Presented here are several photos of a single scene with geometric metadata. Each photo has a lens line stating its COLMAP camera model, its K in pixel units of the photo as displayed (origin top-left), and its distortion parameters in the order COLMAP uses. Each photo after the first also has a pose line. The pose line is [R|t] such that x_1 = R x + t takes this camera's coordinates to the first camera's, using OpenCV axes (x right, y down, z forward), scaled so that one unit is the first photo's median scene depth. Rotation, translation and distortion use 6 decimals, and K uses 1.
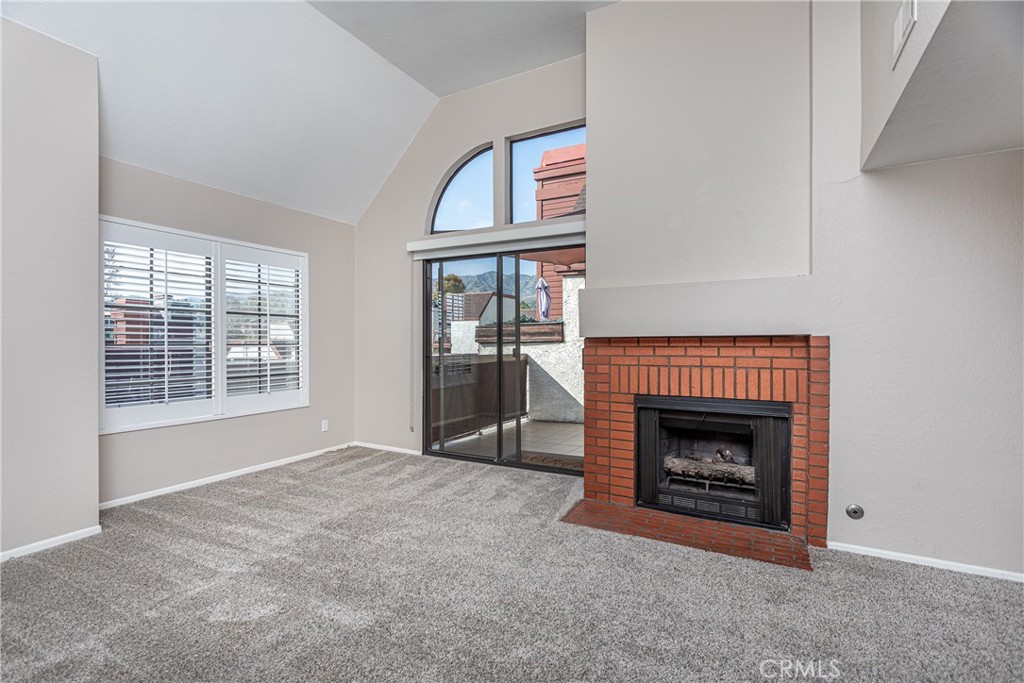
lens RADIAL K [[484.6, 0, 493.7], [0, 484.6, 341.5], [0, 0, 1]] dist [-0.002280, 0.001982]
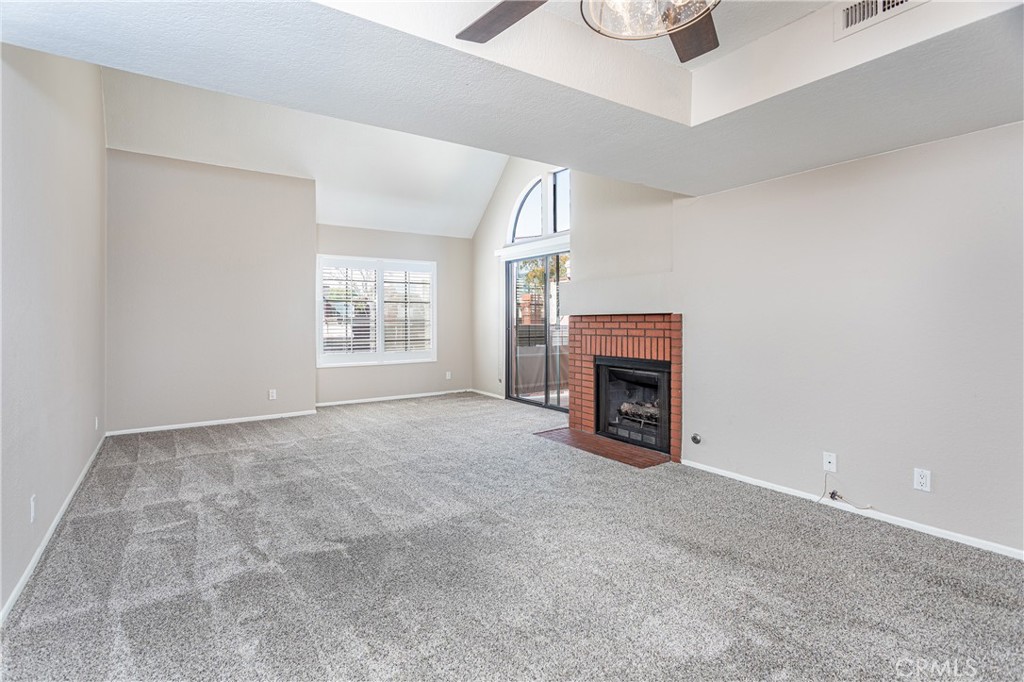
lens RADIAL K [[484.6, 0, 489.4], [0, 484.6, 327.3], [0, 0, 1]] dist [-0.002280, 0.001982]
pose [[0.889373, 0.003665, -0.457168, 0.678565], [0.004338, 0.999855, 0.016454, 0.001425], [0.457163, -0.016617, 0.889228, -0.414198]]
